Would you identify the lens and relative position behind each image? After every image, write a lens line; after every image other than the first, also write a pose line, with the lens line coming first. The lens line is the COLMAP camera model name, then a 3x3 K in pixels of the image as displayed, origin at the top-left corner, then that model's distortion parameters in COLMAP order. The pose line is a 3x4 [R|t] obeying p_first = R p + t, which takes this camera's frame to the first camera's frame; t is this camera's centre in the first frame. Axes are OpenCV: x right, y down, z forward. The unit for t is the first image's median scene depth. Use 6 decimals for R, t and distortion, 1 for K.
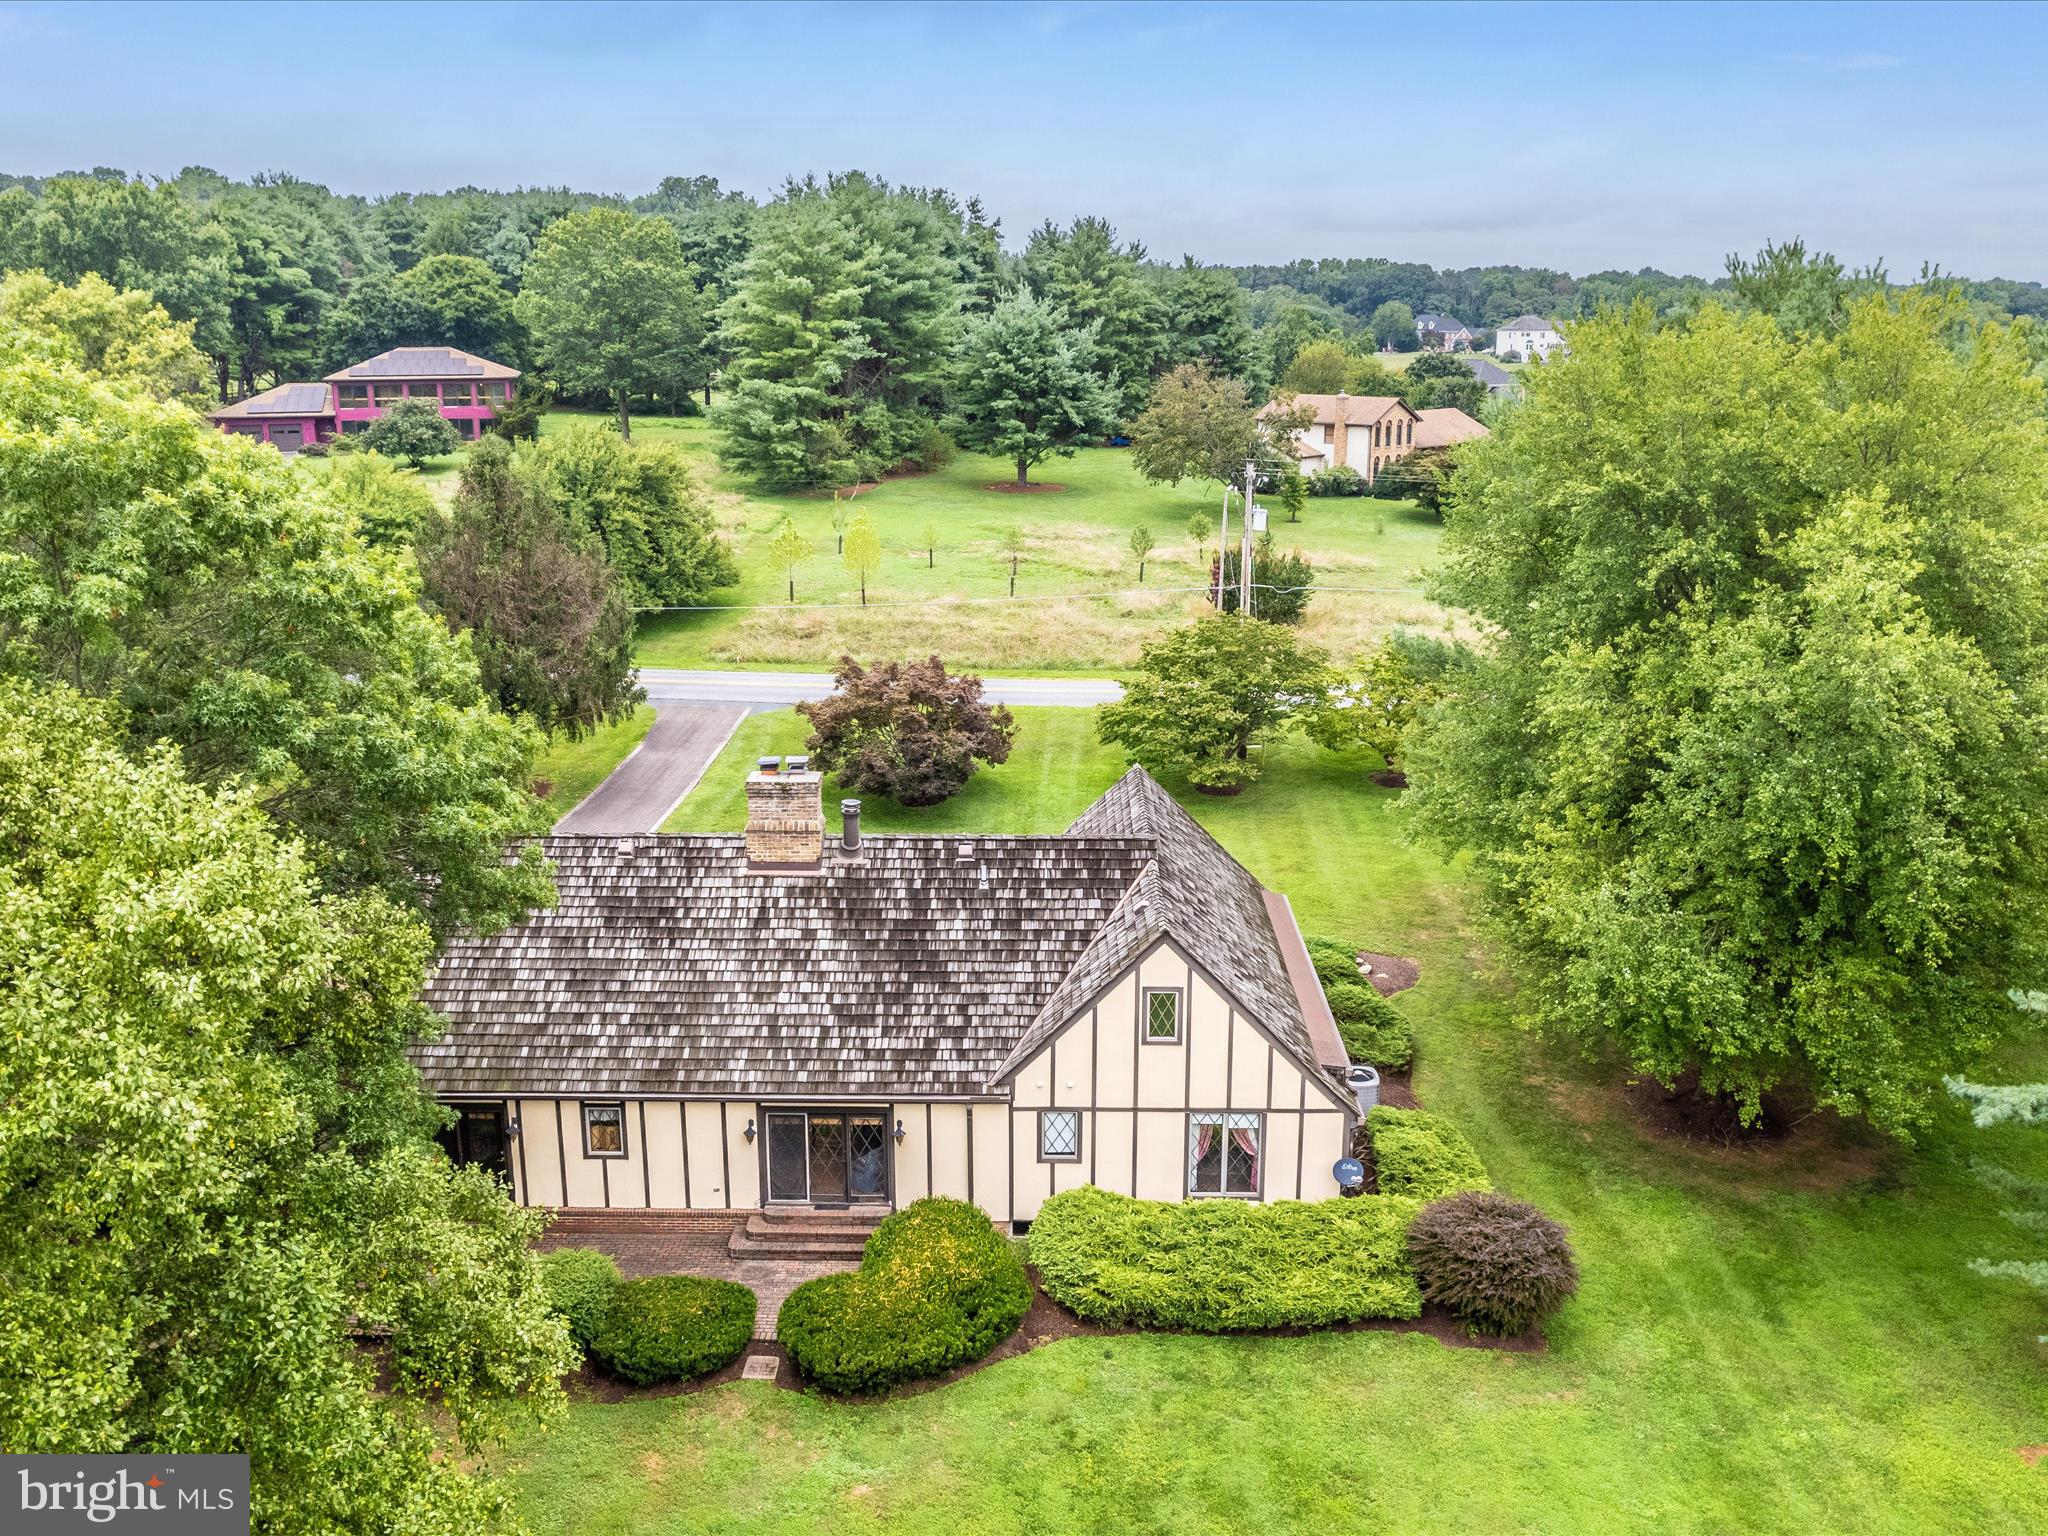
lens RADIAL K [[1738.2, 0, 1024.0], [0, 1738.2, 768.0], [0, 0, 1]] dist [-0.015894, -0.014451]
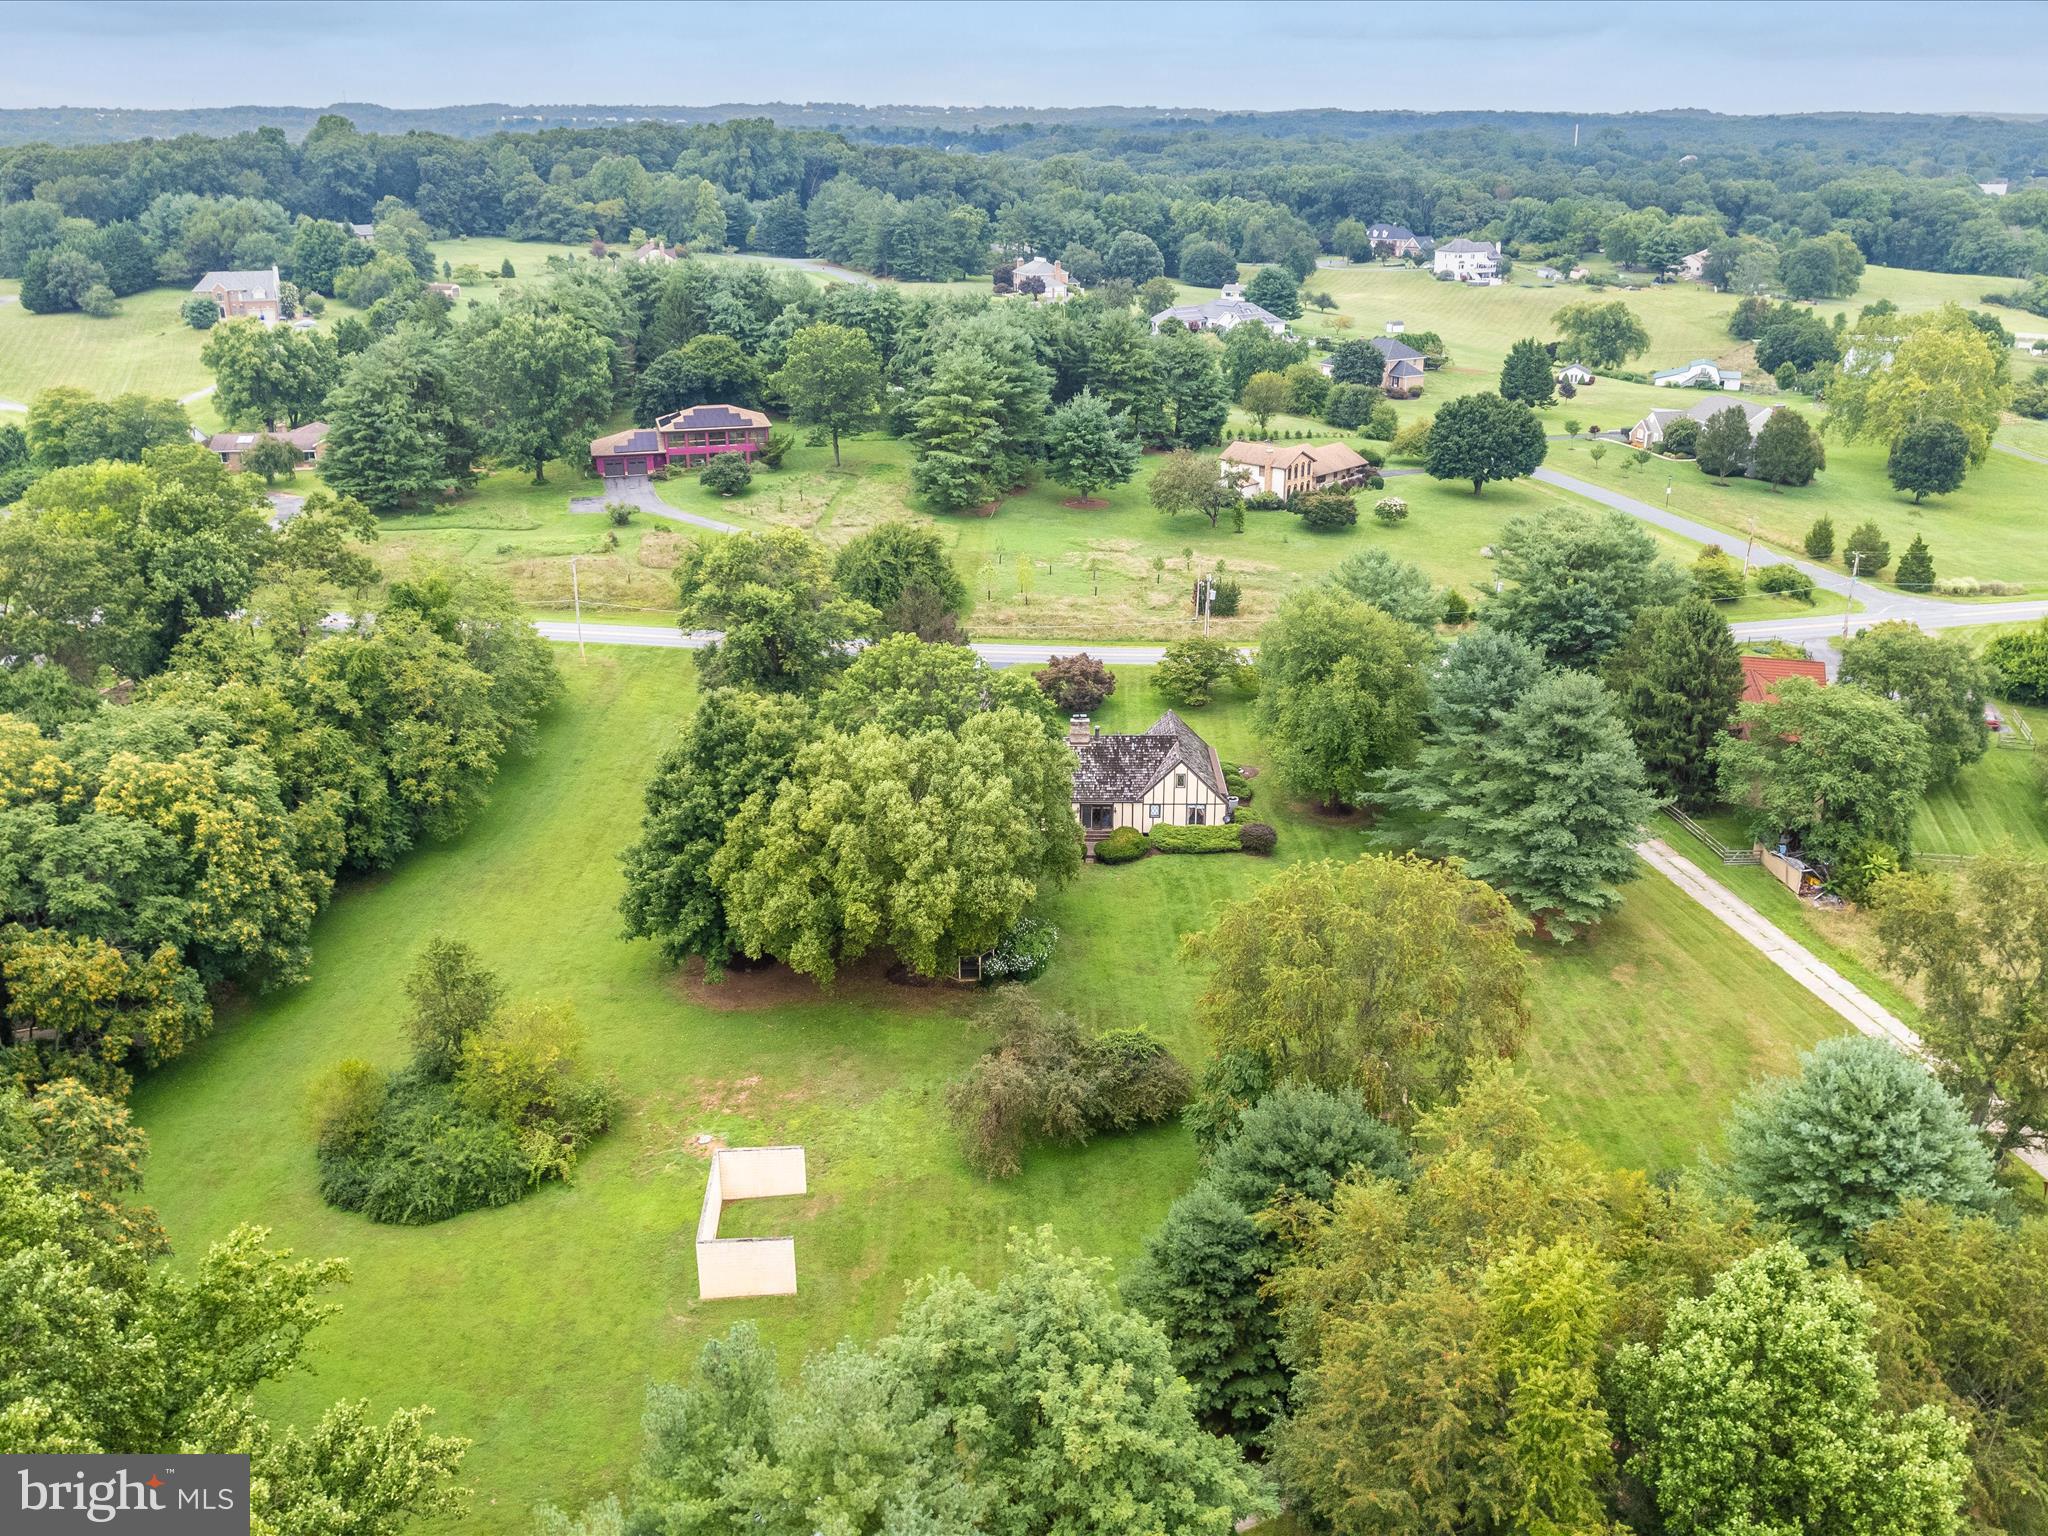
lens RADIAL K [[1738.2, 0, 1024.0], [0, 1738.2, 768.0], [0, 0, 1]] dist [-0.015894, -0.014451]
pose [[0.999925, -0.006837, 0.010178, -0.317117], [0.005788, 0.994998, 0.099728, -0.284681], [-0.010809, -0.099662, 0.994963, -2.935915]]
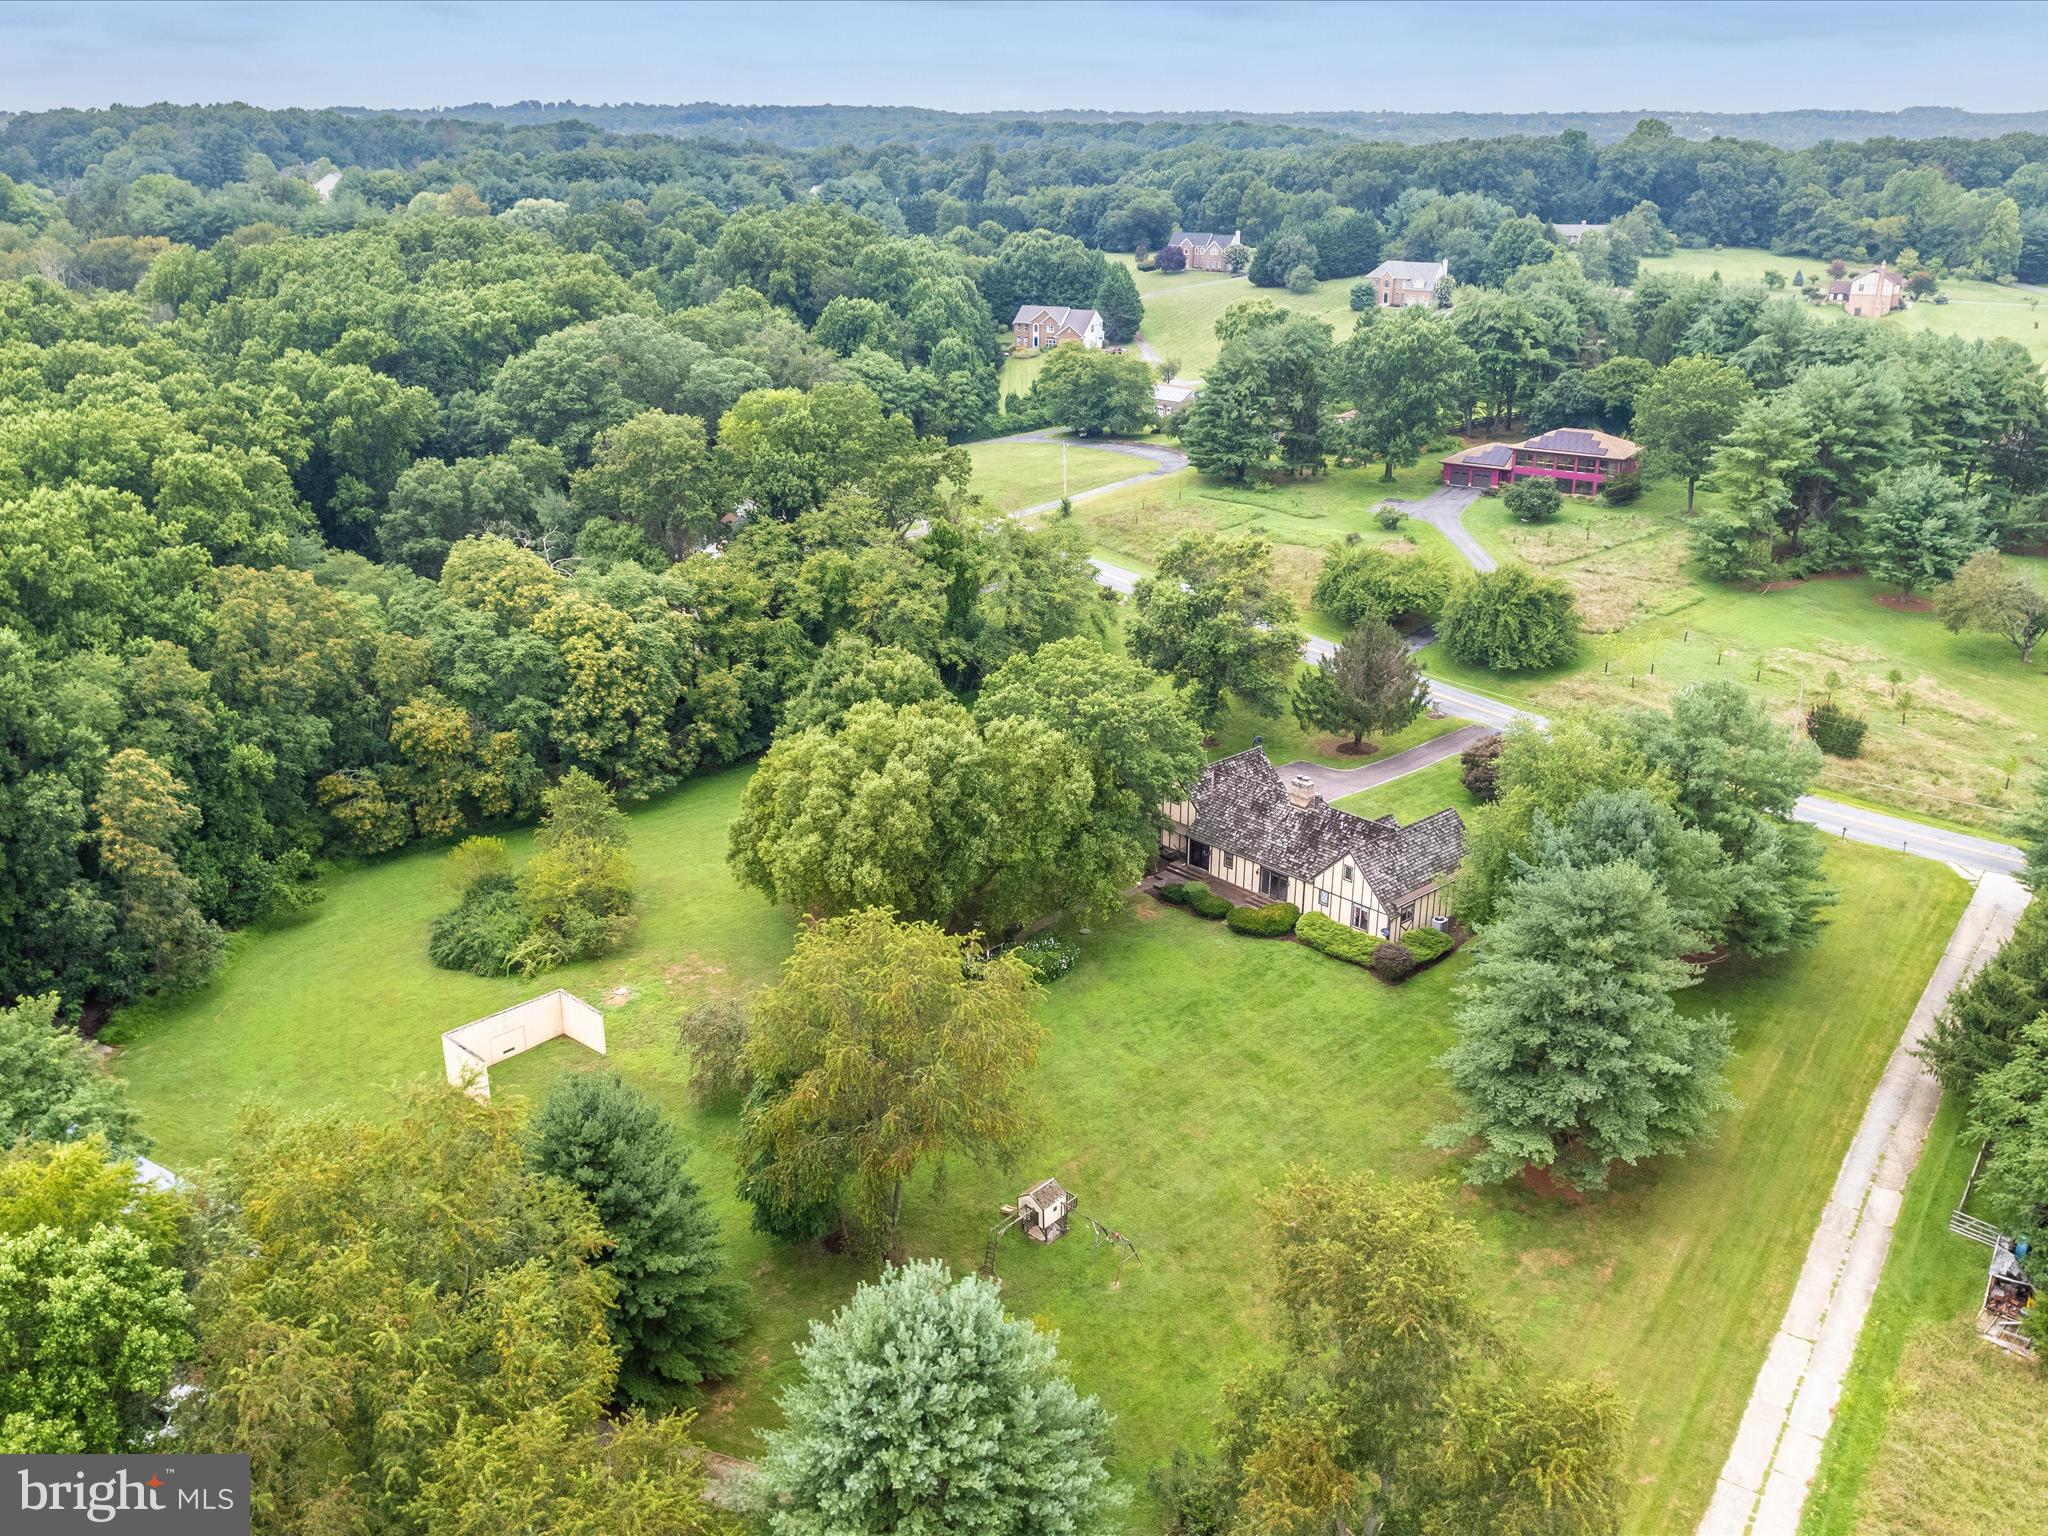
lens RADIAL K [[1738.2, 0, 1024.0], [0, 1738.2, 768.0], [0, 0, 1]] dist [-0.015894, -0.014451]
pose [[0.689362, 0.254786, -0.678133, 1.941745], [-0.188140, 0.966956, 0.172045, -0.545359], [0.699560, 0.008983, 0.714518, -1.989686]]
